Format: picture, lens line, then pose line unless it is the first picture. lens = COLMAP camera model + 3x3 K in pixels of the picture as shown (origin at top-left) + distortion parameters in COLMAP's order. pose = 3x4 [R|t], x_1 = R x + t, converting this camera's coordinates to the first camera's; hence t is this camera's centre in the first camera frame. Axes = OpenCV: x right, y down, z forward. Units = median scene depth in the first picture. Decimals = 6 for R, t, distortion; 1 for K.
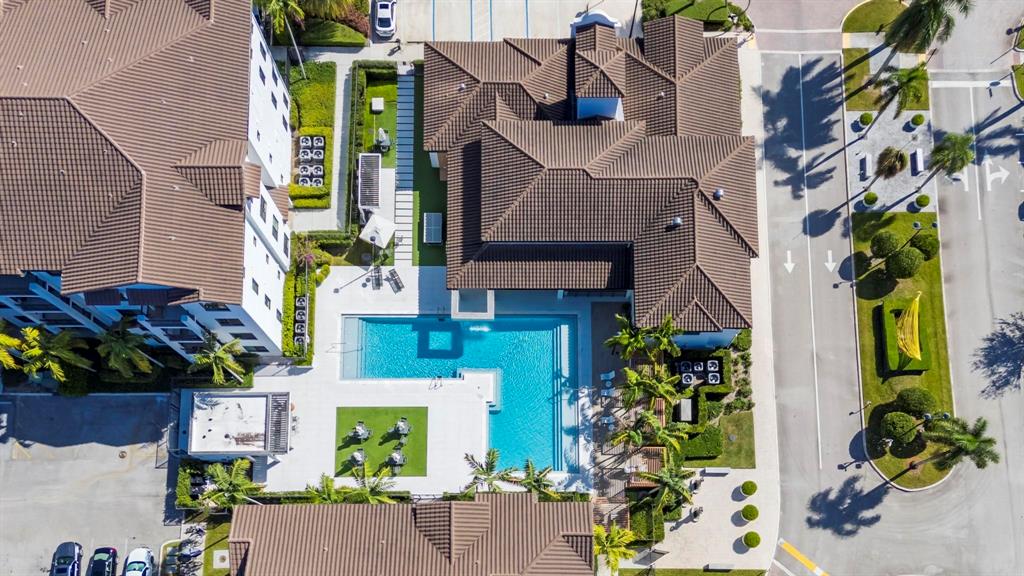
lens RADIAL K [[765.4, 0, 544.5], [0, 765.4, 283.7], [0, 0, 1]] dist [0.074336, 0.004086]
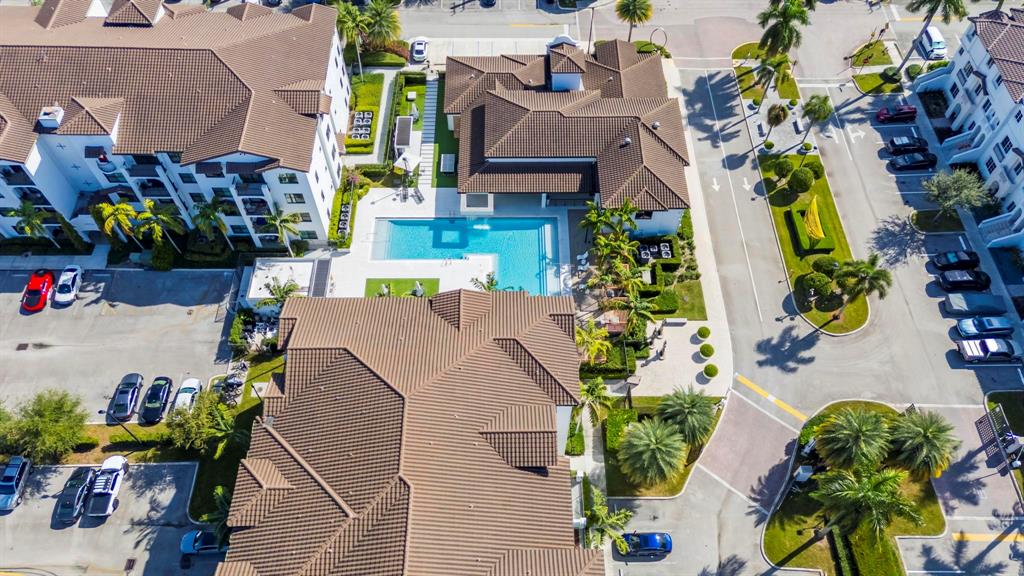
lens RADIAL K [[702.1, 0, 530.1], [0, 702.1, 213.0], [0, 0, 1]] dist [0.071709, -0.000677]
pose [[0.999888, -0.013292, 0.006886, -0.011241], [0.014968, 0.895708, -0.444391, 0.568839], [-0.000261, 0.444444, 0.895806, -0.068046]]
